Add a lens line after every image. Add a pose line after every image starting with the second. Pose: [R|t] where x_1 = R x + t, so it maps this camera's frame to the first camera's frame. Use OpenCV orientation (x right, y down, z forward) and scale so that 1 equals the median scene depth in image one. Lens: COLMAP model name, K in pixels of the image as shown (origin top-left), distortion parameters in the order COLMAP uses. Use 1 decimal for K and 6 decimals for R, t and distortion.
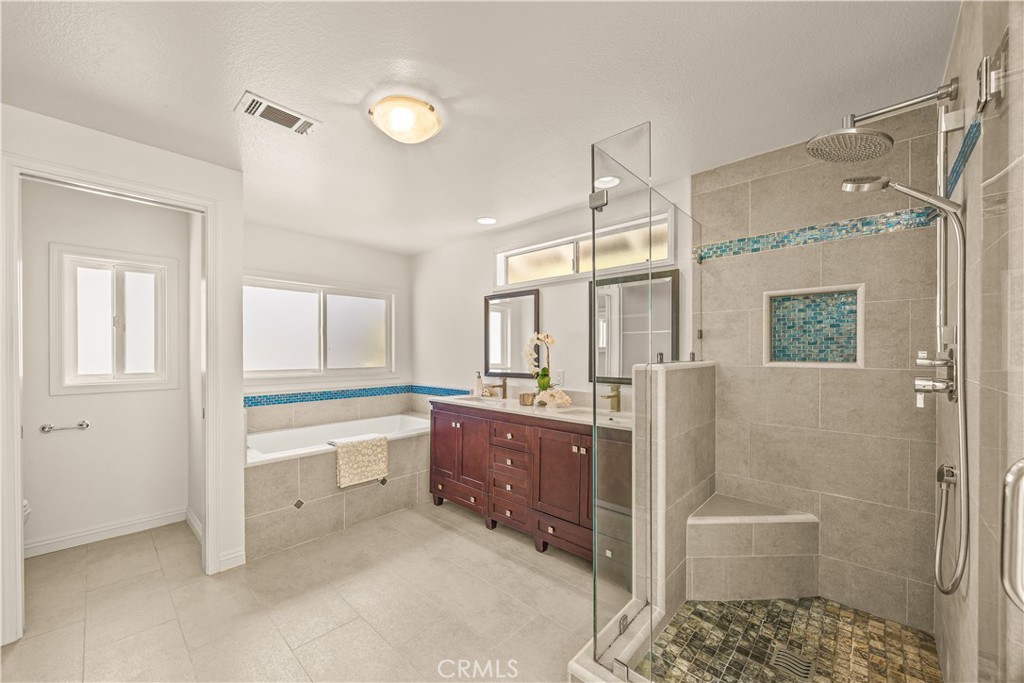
lens RADIAL K [[392.2, 0, 511.3], [0, 392.2, 355.3], [0, 0, 1]] dist [0.002197, 0.000210]
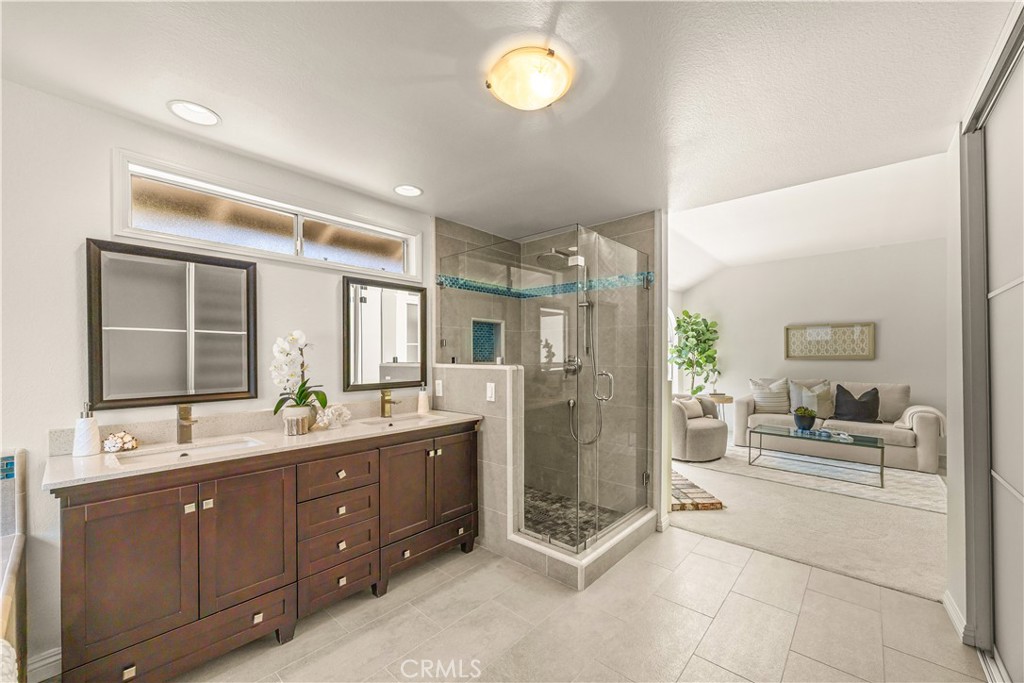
lens RADIAL K [[397.9, 0, 504.5], [0, 397.9, 361.1], [0, 0, 1]] dist [-0.000492, -0.000042]
pose [[-0.005457, -0.016944, 0.999842, -0.839001], [0.009577, 0.999810, 0.016996, -0.014526], [-0.999939, 0.009668, -0.005294, 0.799100]]
